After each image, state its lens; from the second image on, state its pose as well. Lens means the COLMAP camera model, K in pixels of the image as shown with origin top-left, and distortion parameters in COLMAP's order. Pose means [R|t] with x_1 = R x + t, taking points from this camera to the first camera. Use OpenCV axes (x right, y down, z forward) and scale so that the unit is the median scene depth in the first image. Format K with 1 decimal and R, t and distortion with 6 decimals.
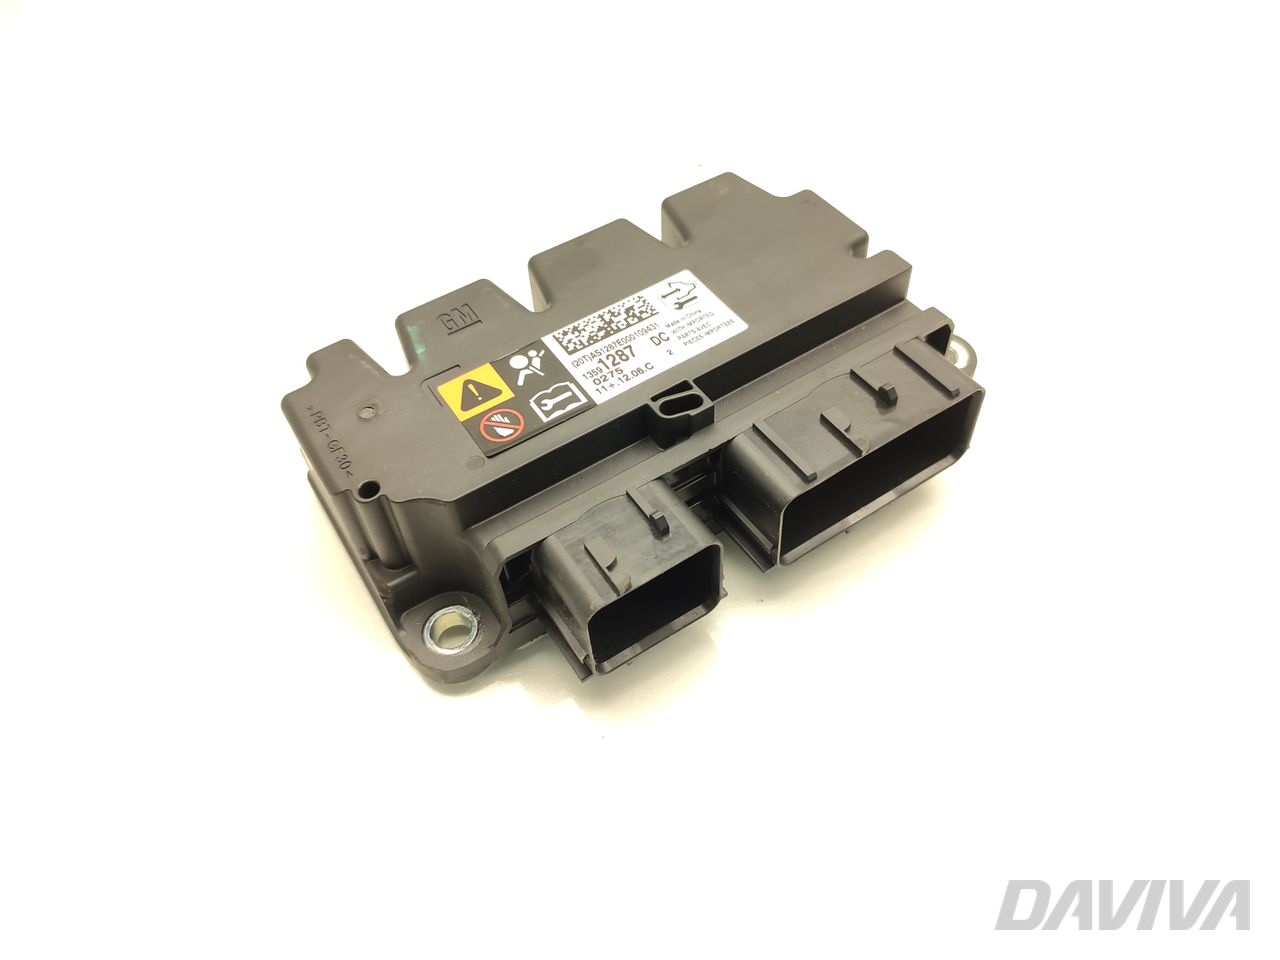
lens RADIAL K [[940.9, 0, 640.0], [0, 940.9, 480.0], [0, 0, 1]] dist [0.058565, -0.002057]
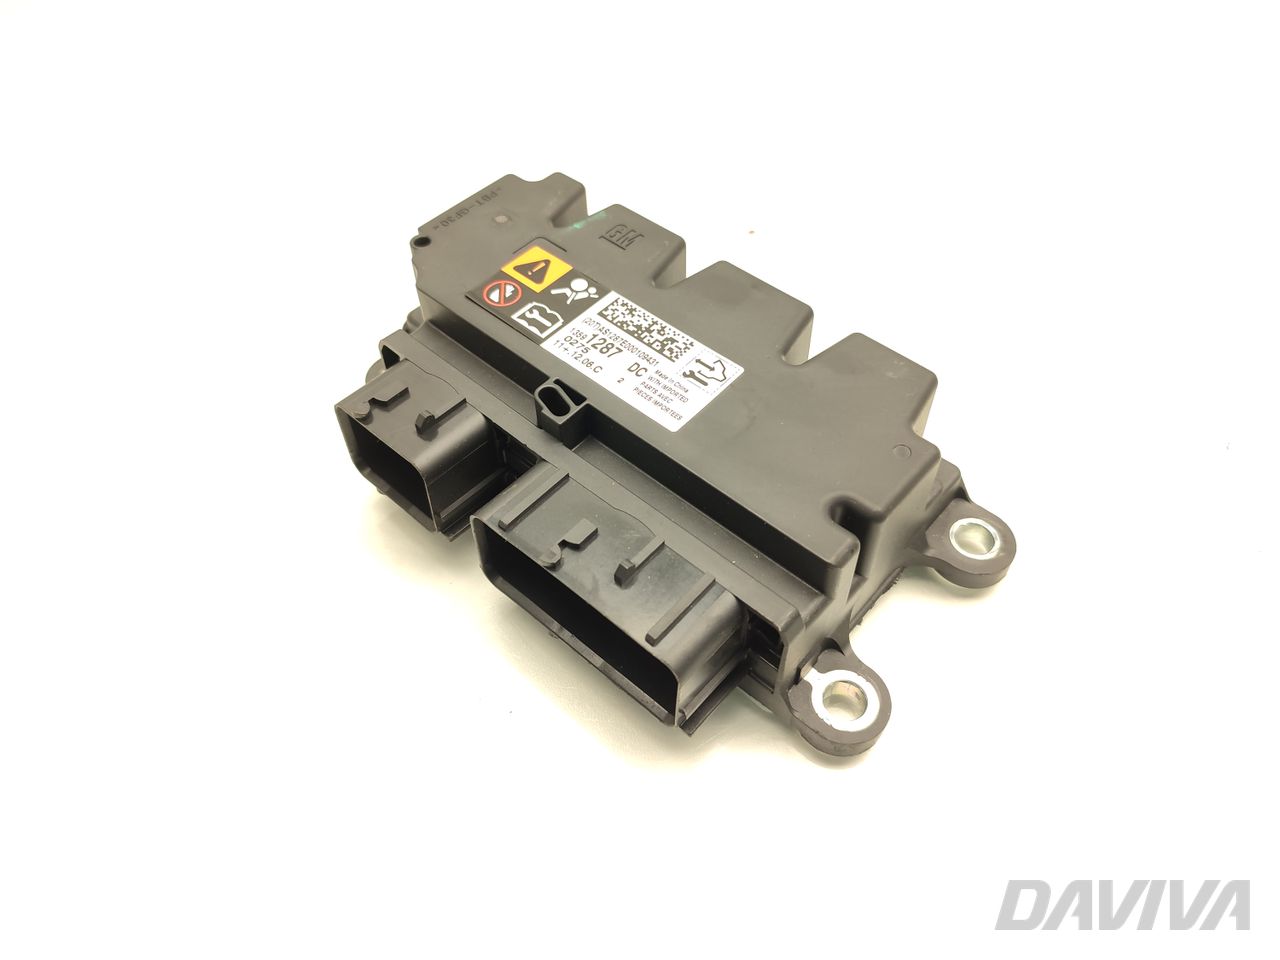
lens RADIAL K [[940.9, 0, 640.0], [0, 940.9, 480.0], [0, 0, 1]] dist [0.058565, -0.002057]
pose [[0.266681, 0.785935, -0.557841, 0.671528], [-0.764685, 0.524848, 0.373887, -0.464738], [0.586633, 0.326864, 0.740960, 0.302577]]
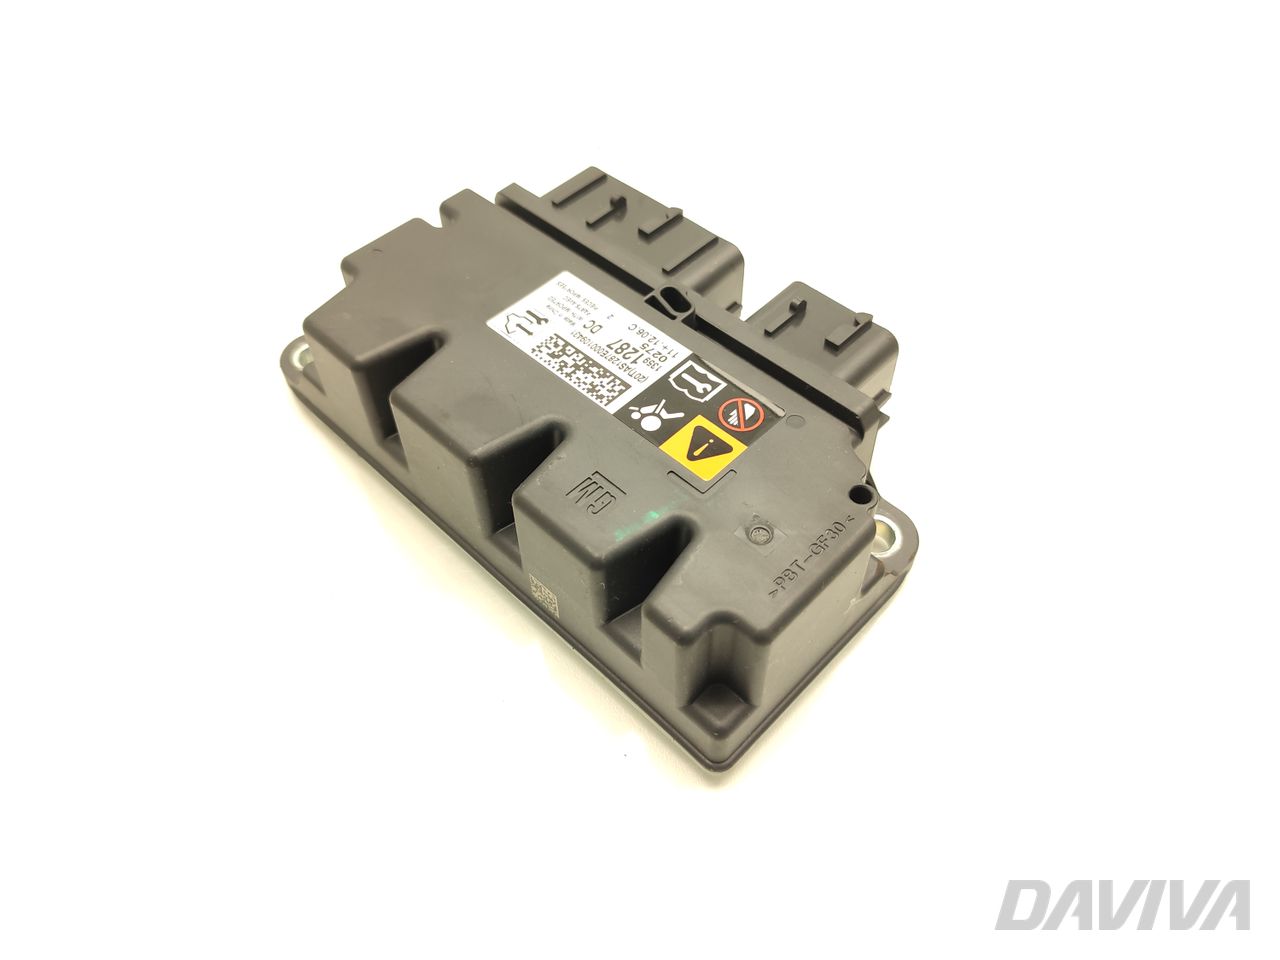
lens RADIAL K [[940.9, 0, 640.0], [0, 940.9, 480.0], [0, 0, 1]] dist [0.058565, -0.002057]
pose [[-0.219489, -0.734639, 0.641974, -0.749290], [0.792036, 0.250035, 0.556921, -0.625763], [-0.569652, 0.630705, 0.526981, 0.551853]]
